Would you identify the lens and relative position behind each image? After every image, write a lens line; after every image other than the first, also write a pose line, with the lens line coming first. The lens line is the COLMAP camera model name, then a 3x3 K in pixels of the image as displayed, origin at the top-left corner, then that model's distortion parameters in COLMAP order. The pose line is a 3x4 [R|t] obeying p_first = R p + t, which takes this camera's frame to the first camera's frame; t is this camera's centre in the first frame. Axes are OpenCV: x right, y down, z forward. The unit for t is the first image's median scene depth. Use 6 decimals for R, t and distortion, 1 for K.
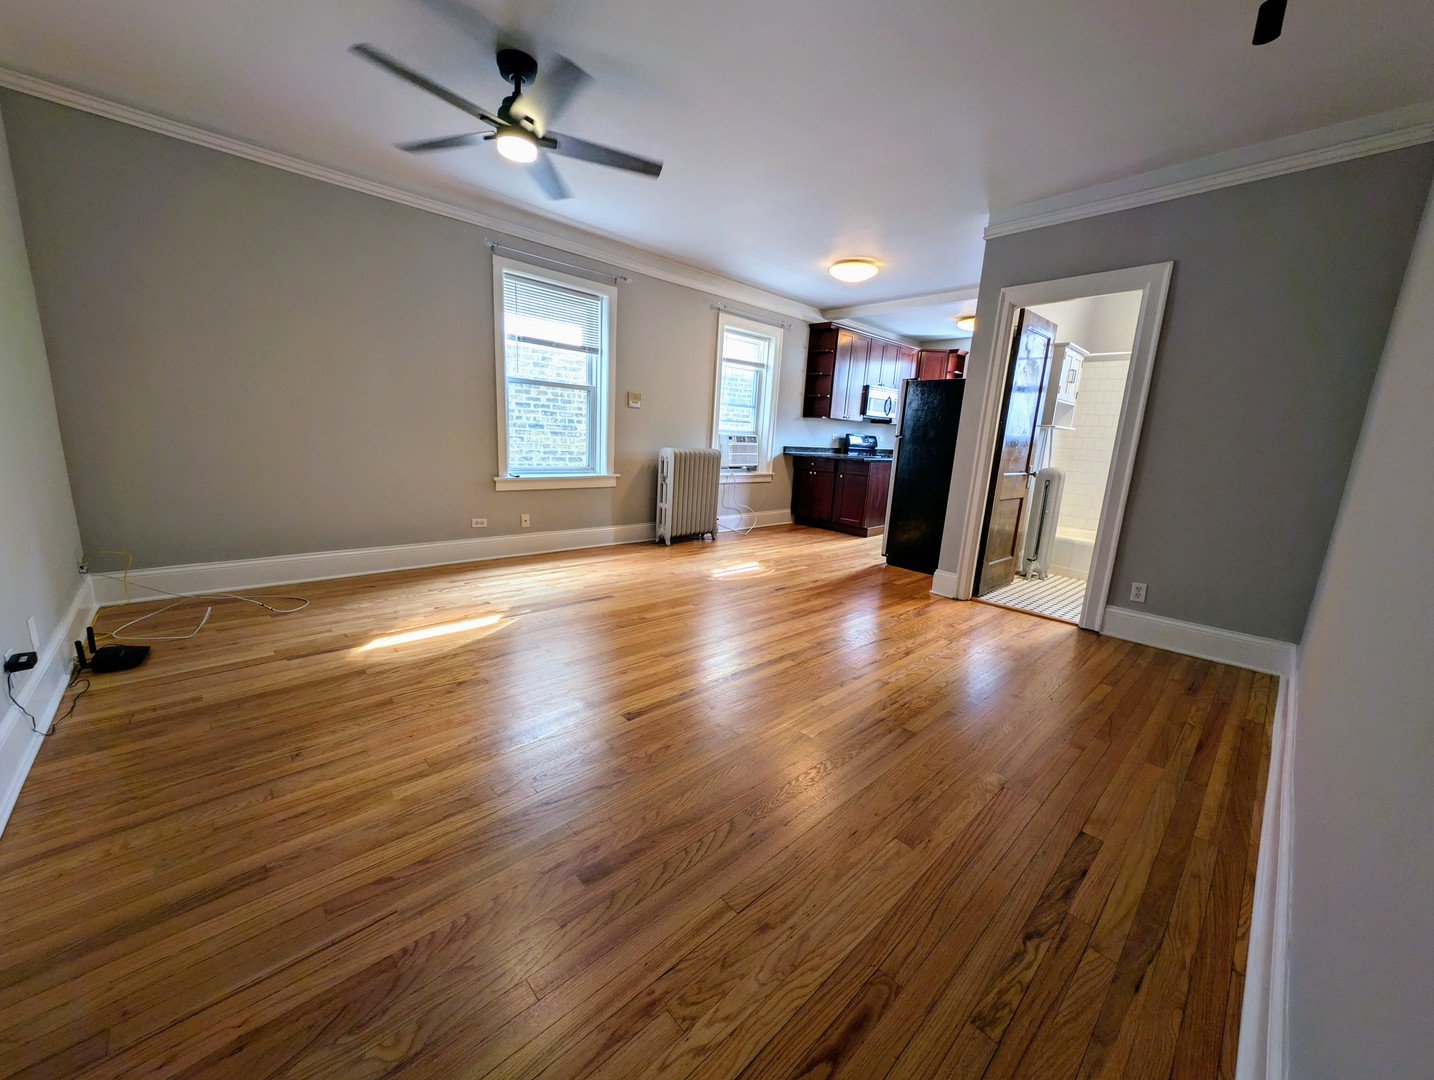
lens RADIAL K [[540.9, 0, 711.4], [0, 540.9, 540.2], [0, 0, 1]] dist [0.011149, -0.005346]
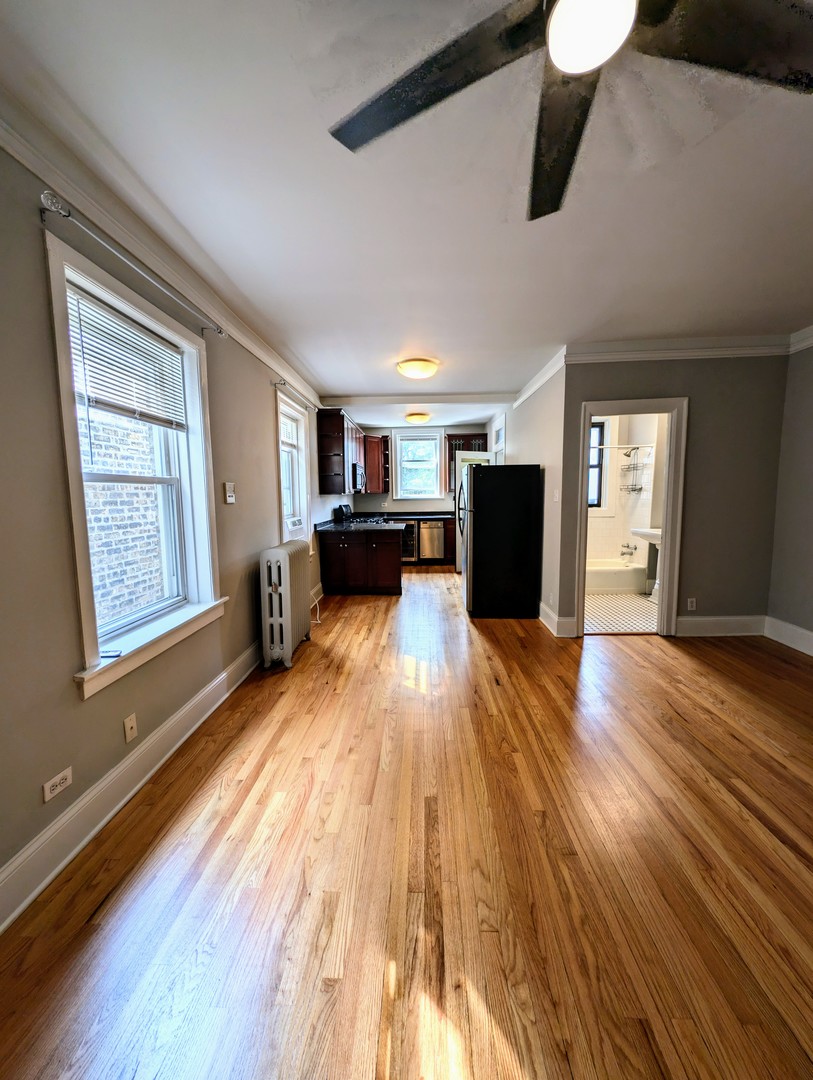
lens RADIAL K [[407.3, 0, 404.9], [0, 407.3, 535.6], [0, 0, 1]] dist [0.011149, -0.005346]
pose [[0.707455, -0.131481, 0.694421, -0.450294], [0.184966, 0.982742, -0.002366, -0.191275], [-0.682125, 0.130118, 0.719565, 0.540410]]
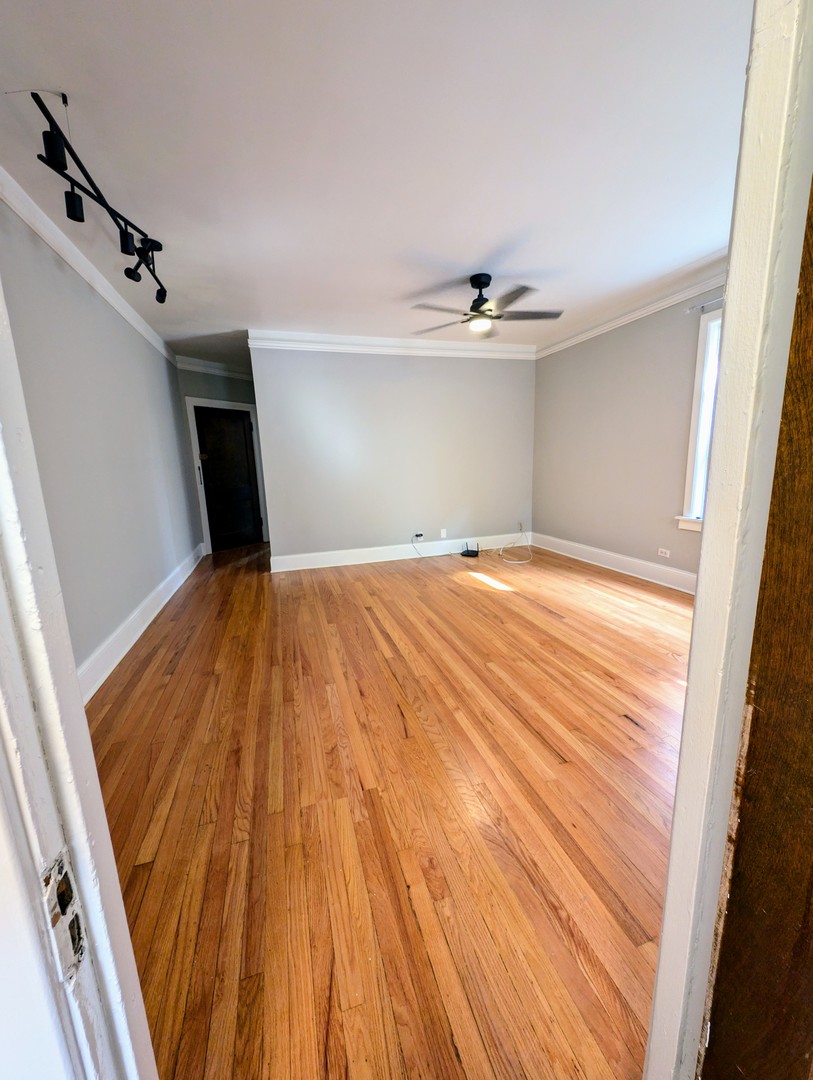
lens RADIAL K [[407.3, 0, 404.9], [0, 407.3, 535.6], [0, 0, 1]] dist [0.011149, -0.005346]
pose [[-0.434749, 0.127350, -0.891502, 0.624546], [-0.165930, 0.961674, 0.218291, -0.174791], [0.885133, 0.242829, -0.396955, 0.878844]]
